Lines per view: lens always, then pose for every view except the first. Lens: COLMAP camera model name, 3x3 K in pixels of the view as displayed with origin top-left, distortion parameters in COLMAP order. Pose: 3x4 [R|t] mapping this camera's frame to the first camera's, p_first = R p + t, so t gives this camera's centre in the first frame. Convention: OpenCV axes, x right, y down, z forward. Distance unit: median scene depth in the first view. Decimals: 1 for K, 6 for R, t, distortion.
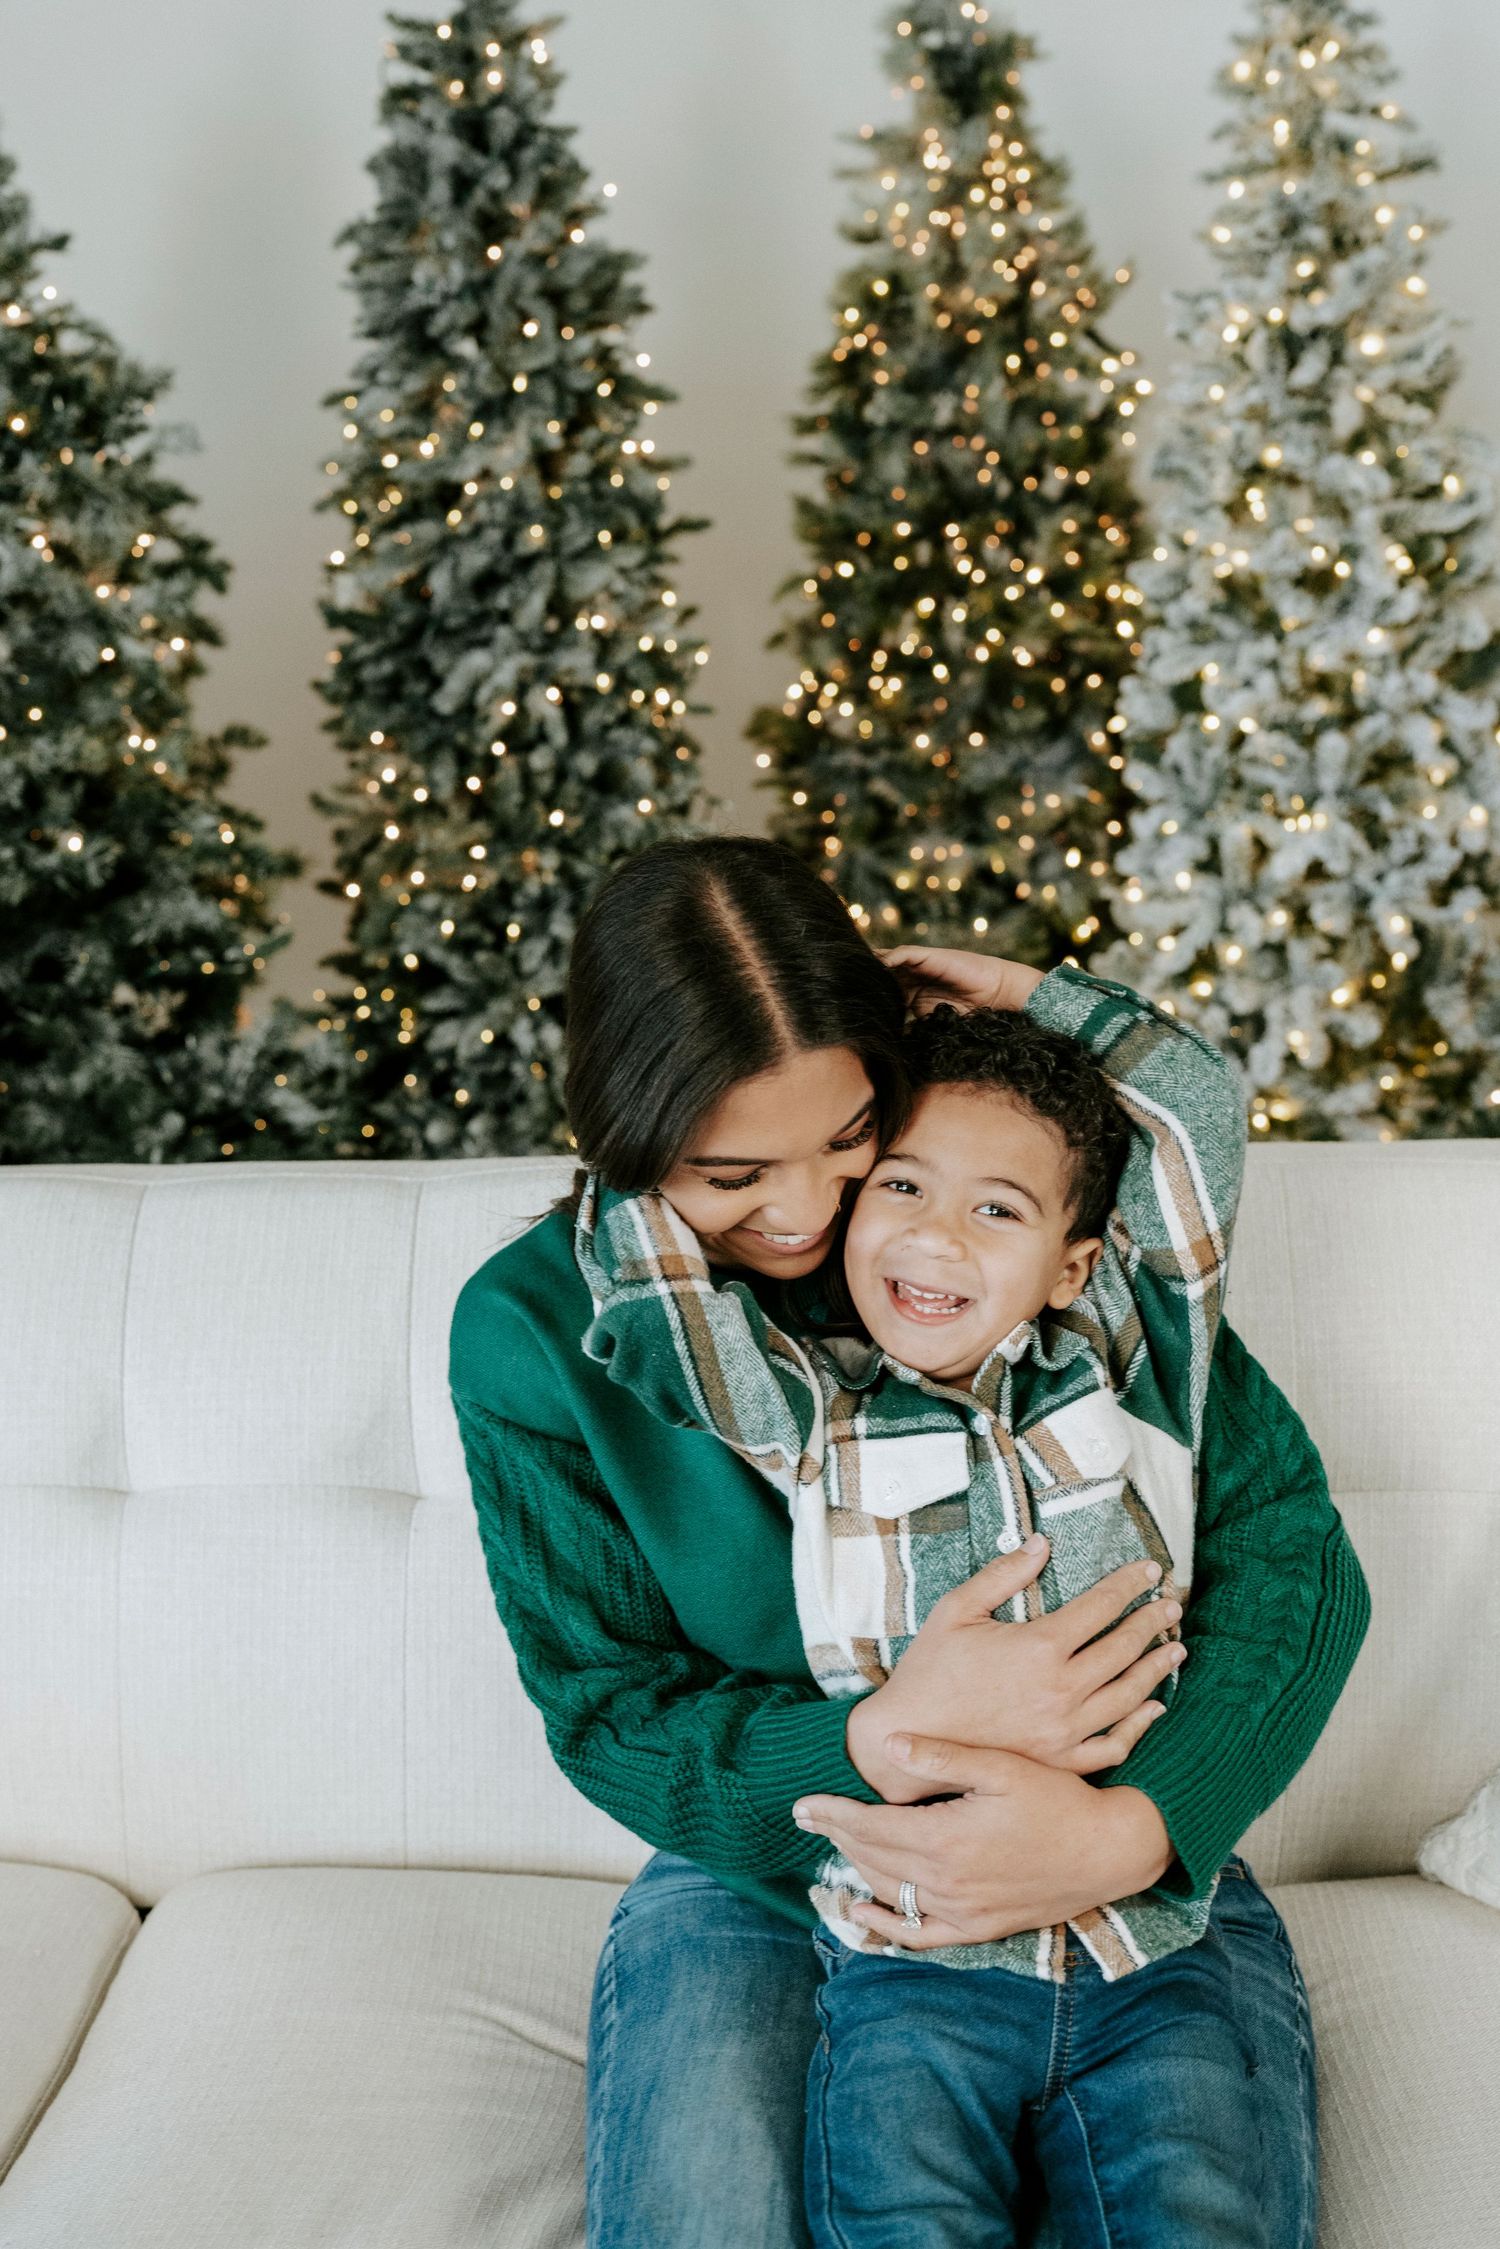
lens RADIAL K [[2411.2, 0, 710.8], [0, 2411.2, 1067.1], [0, 0, 1]] dist [0.001036, -0.000018]
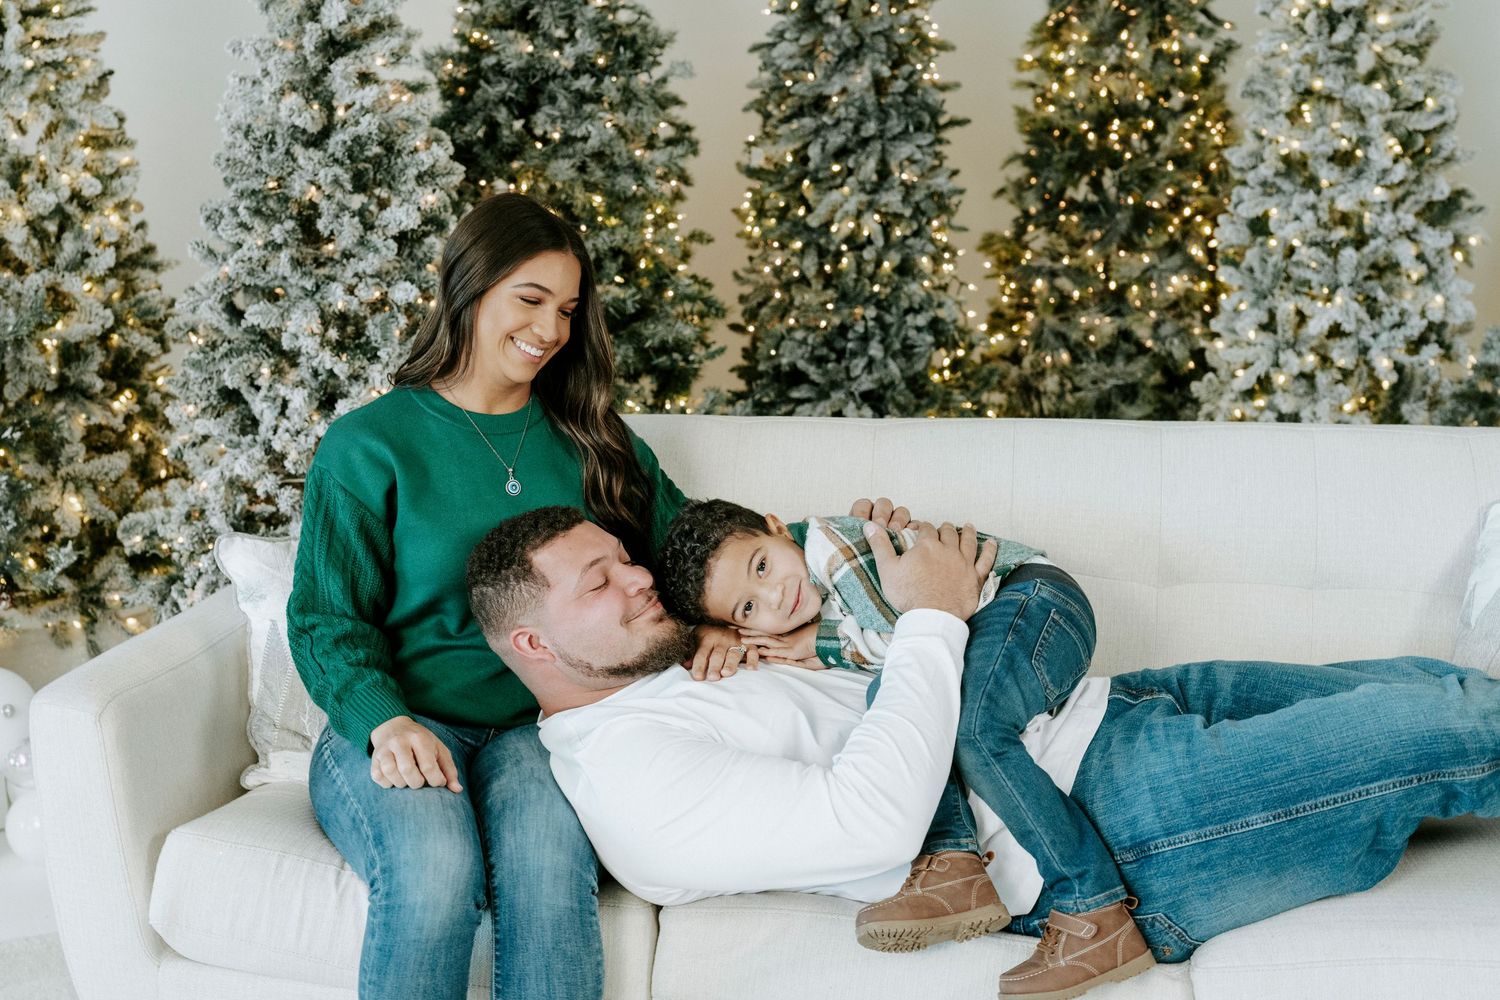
lens RADIAL K [[1672.8, 0, 619.0], [0, 1672.8, 469.6], [0, 0, 1]] dist [0.000885, 0.002653]
pose [[0.986916, 0.044295, -0.155034, -0.054524], [-0.047771, 0.998682, -0.018768, 0.059397], [0.153998, 0.025928, 0.987731, -0.218157]]
